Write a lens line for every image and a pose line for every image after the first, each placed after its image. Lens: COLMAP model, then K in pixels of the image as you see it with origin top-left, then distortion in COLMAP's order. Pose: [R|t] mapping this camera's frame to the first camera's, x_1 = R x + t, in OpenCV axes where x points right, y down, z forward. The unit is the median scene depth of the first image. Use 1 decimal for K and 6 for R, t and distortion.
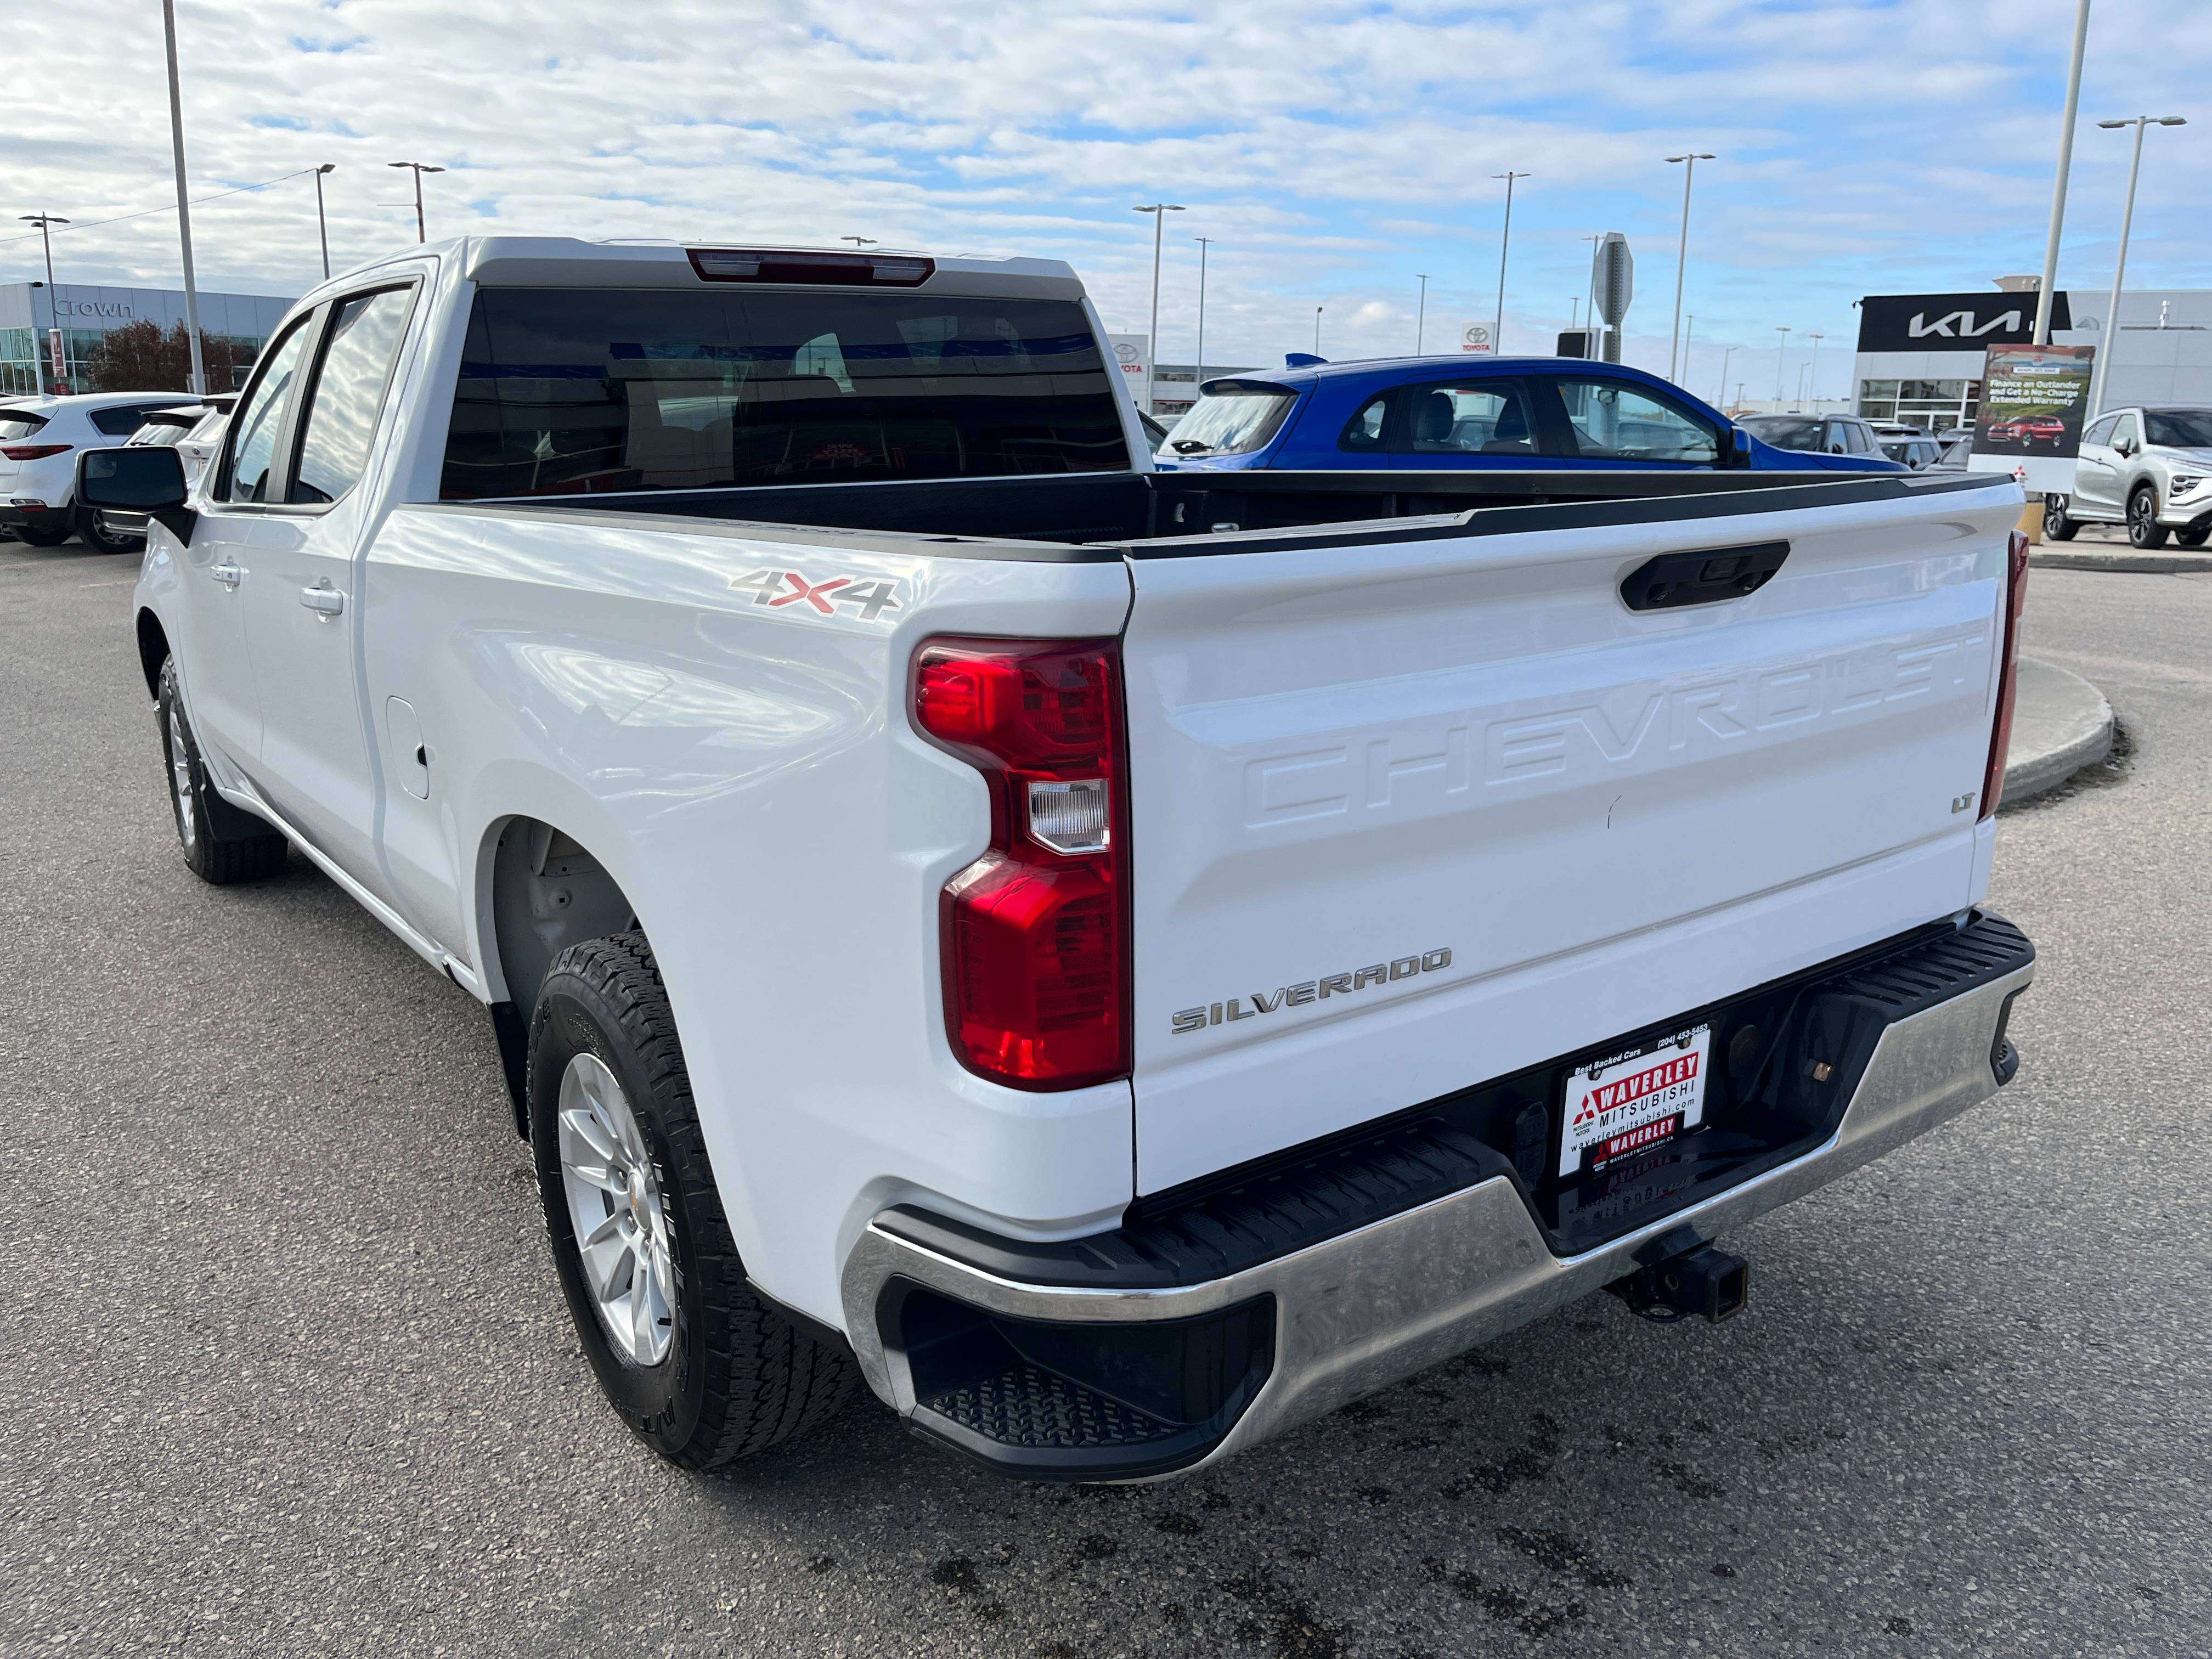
lens RADIAL K [[1662.5, 0, 1116.7], [0, 1662.5, 839.0], [0, 0, 1]] dist [0.073575, -0.109157]
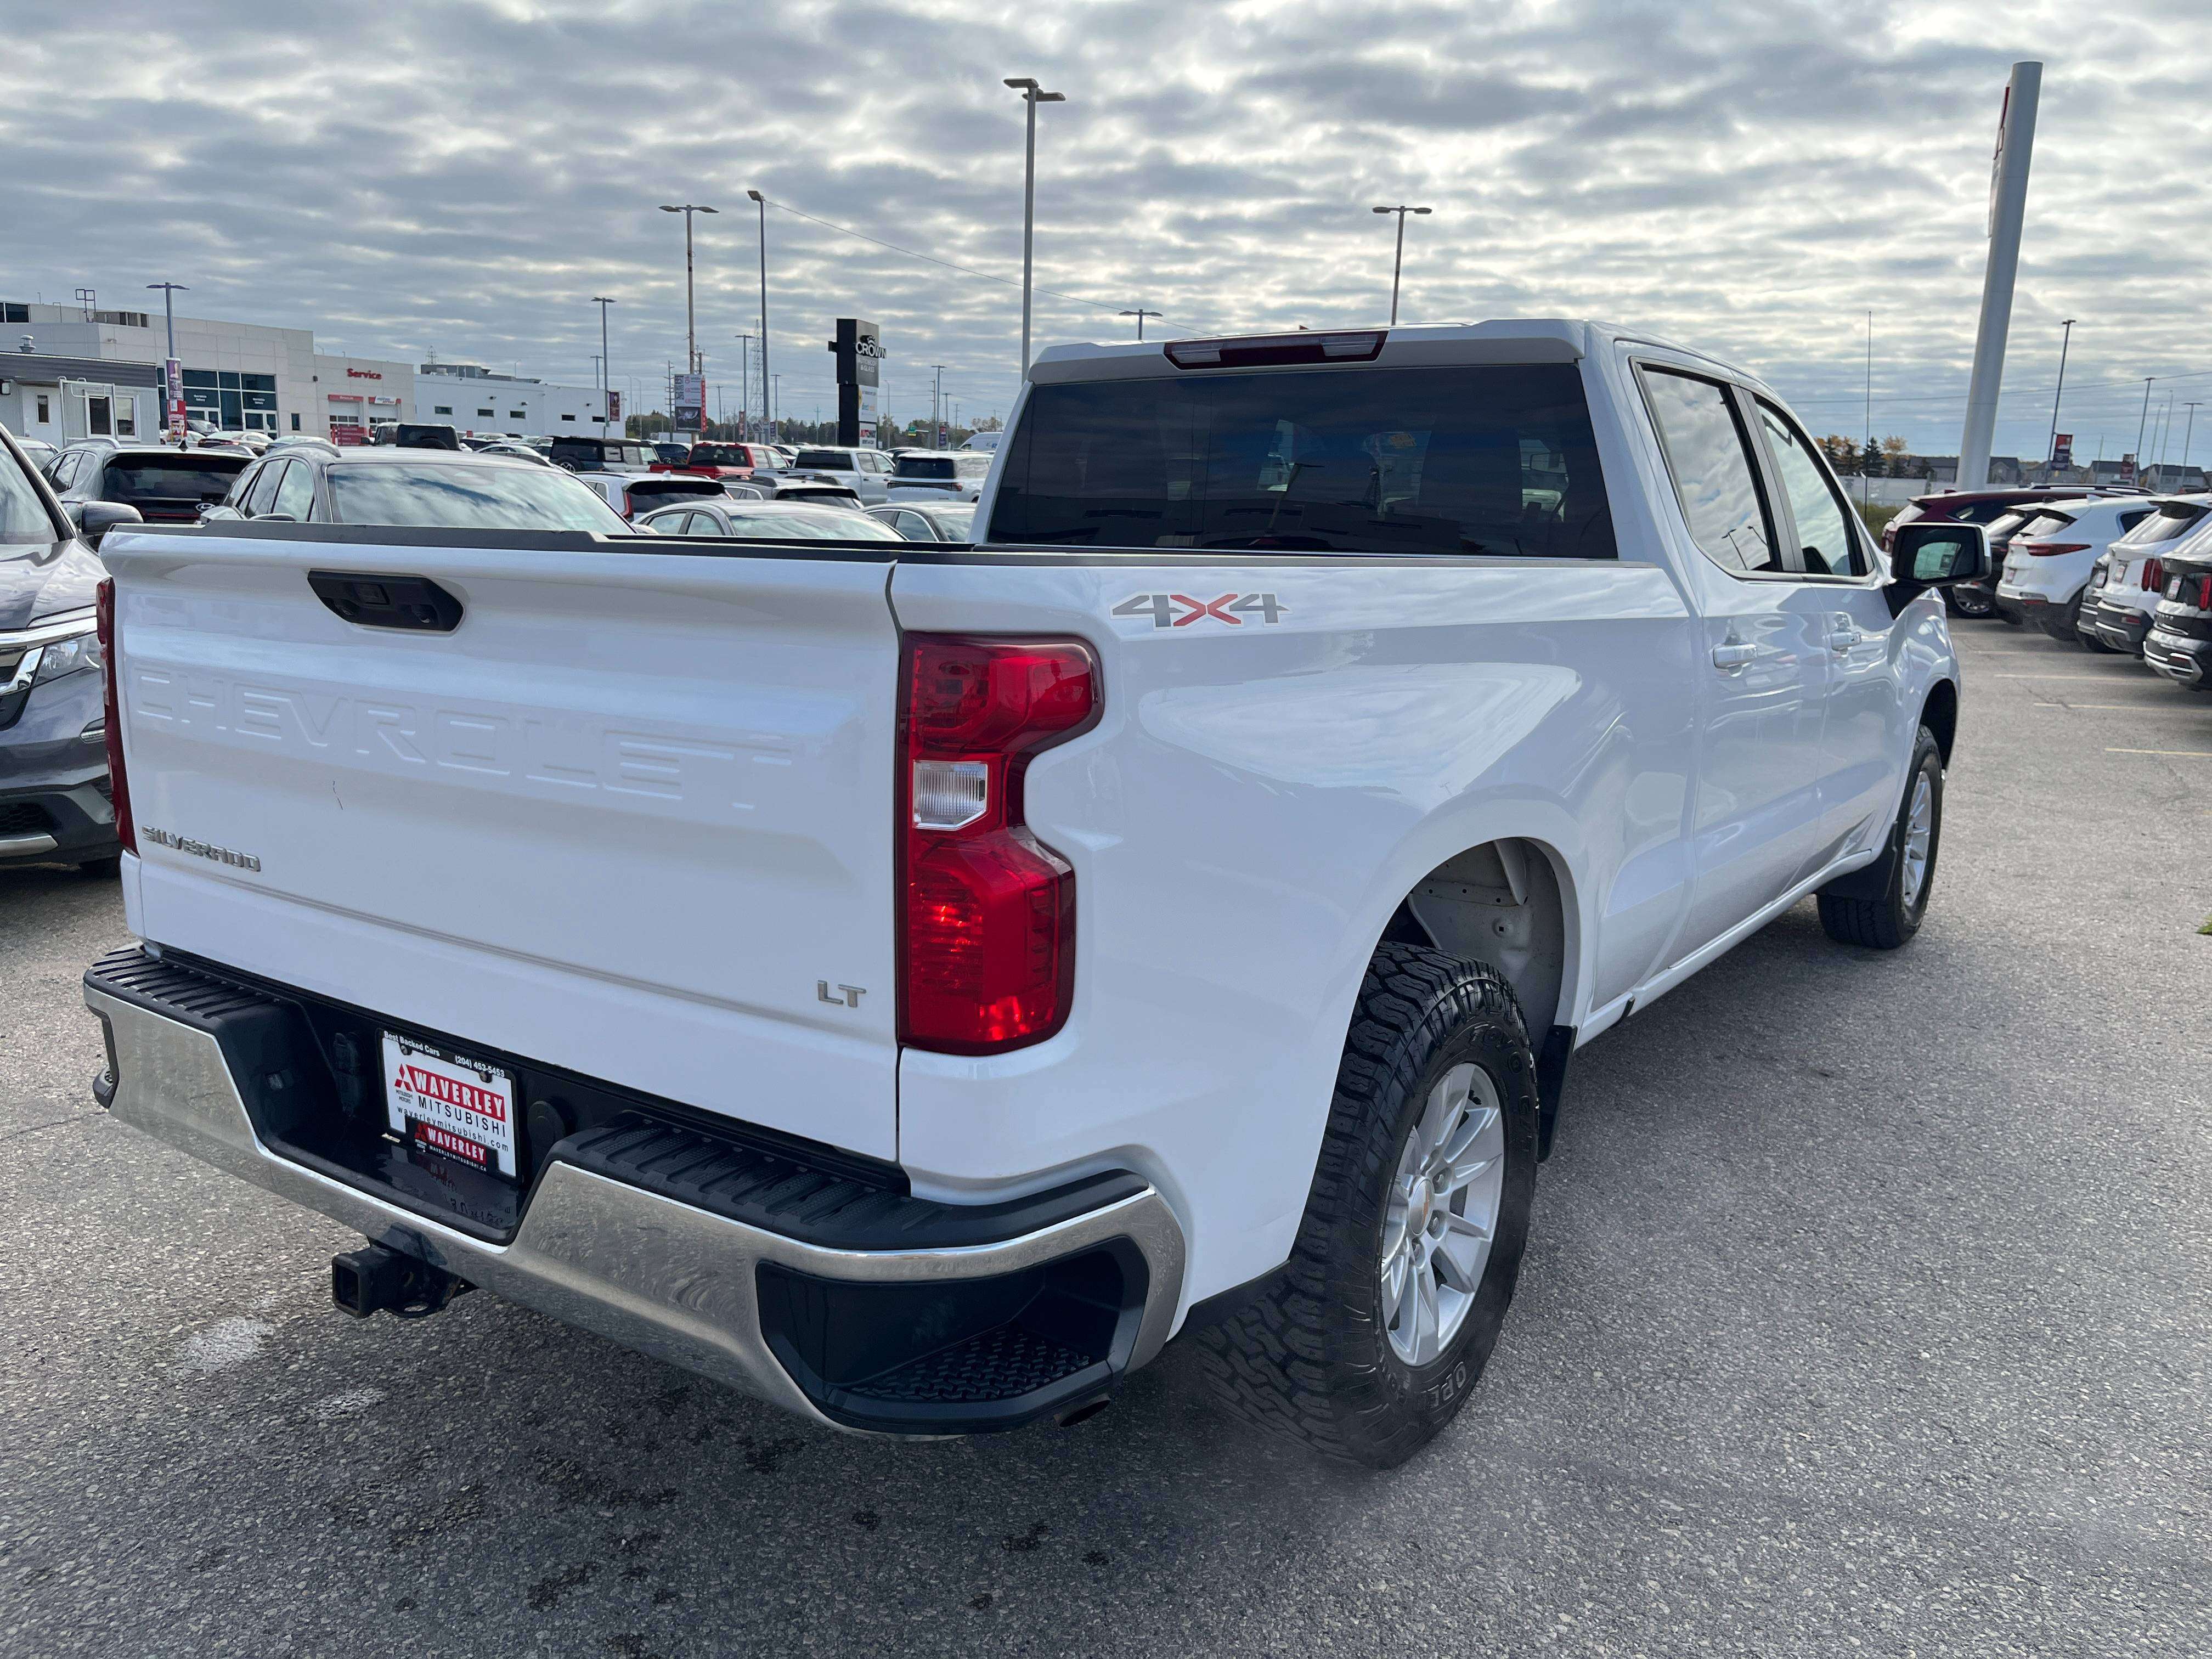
lens RADIAL K [[1662.5, 0, 1116.7], [0, 1662.5, 839.0], [0, 0, 1]] dist [0.073575, -0.109157]
pose [[0.339049, 0.203675, -0.918457, 1.166194], [-0.261076, 0.958307, 0.116136, -0.196504], [0.903817, 0.200411, 0.378087, 0.801899]]
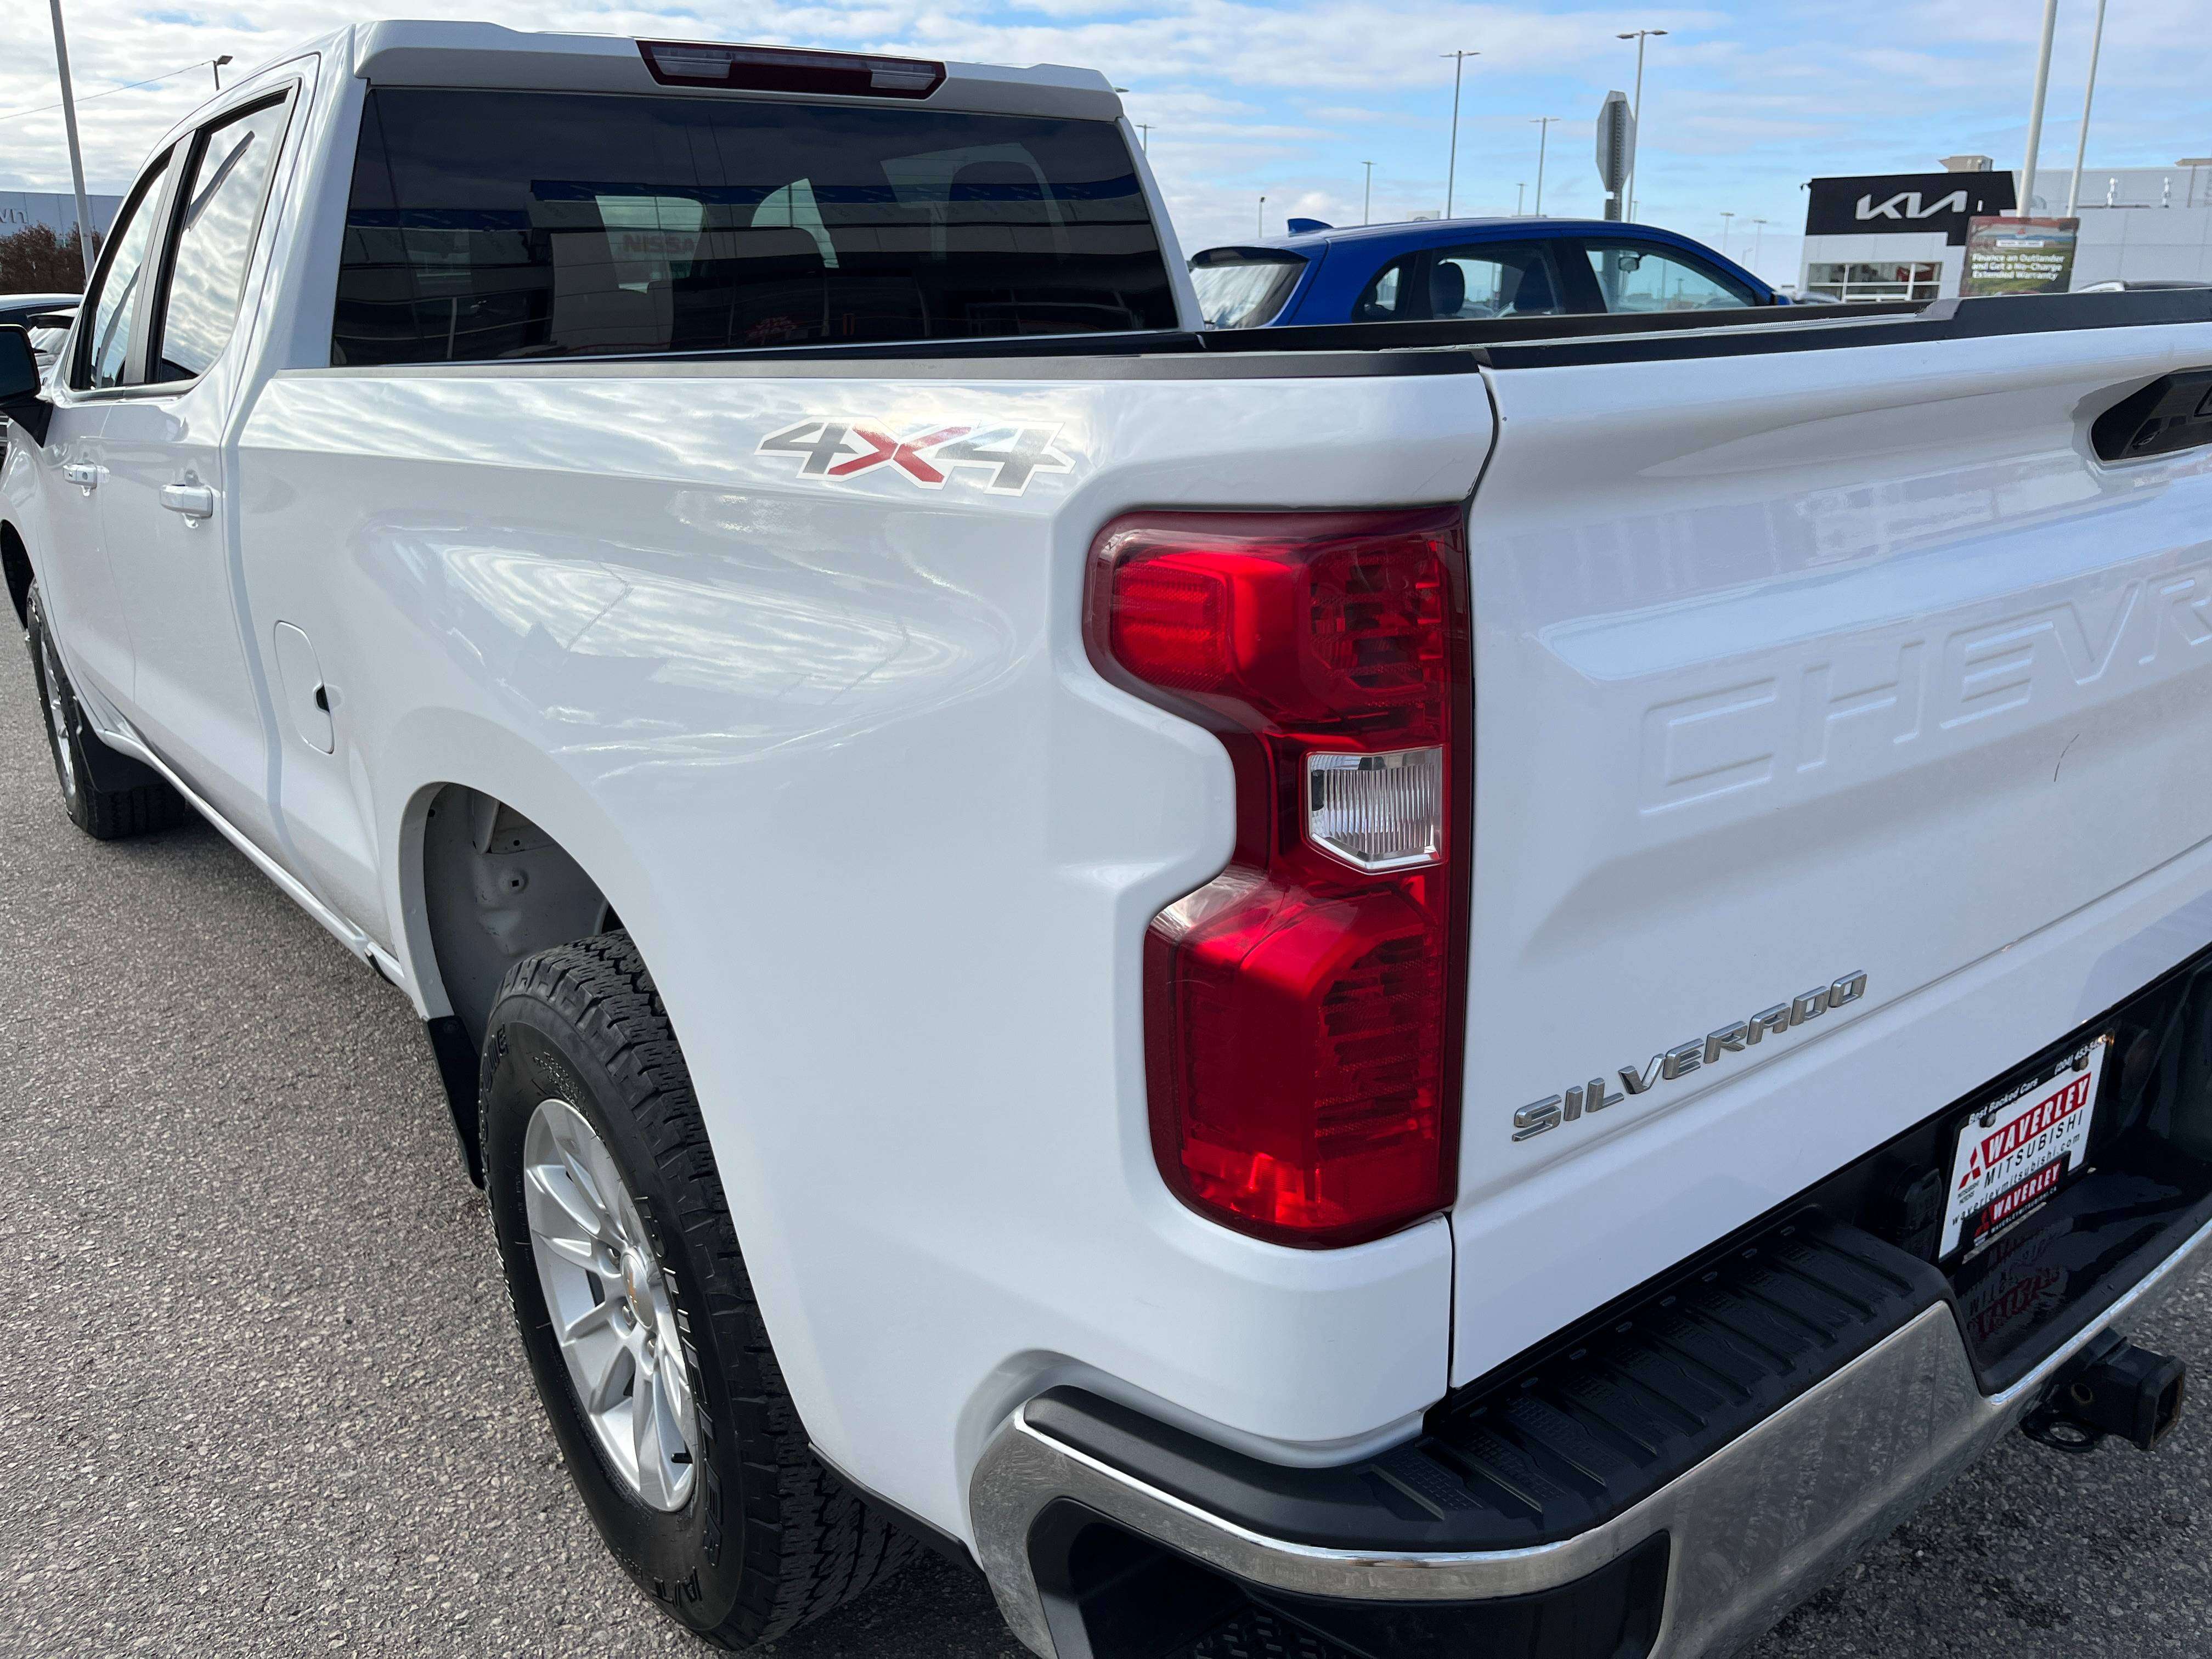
lens RADIAL K [[1658.8, 0, 1136.5], [0, 1658.8, 827.5], [0, 0, 1]] dist [0.098192, -0.145194]
pose [[0.998853, -0.025988, 0.040220, -0.085579], [0.023940, 0.998433, 0.050590, -0.024141], [-0.041472, -0.049570, 0.997909, 0.246297]]
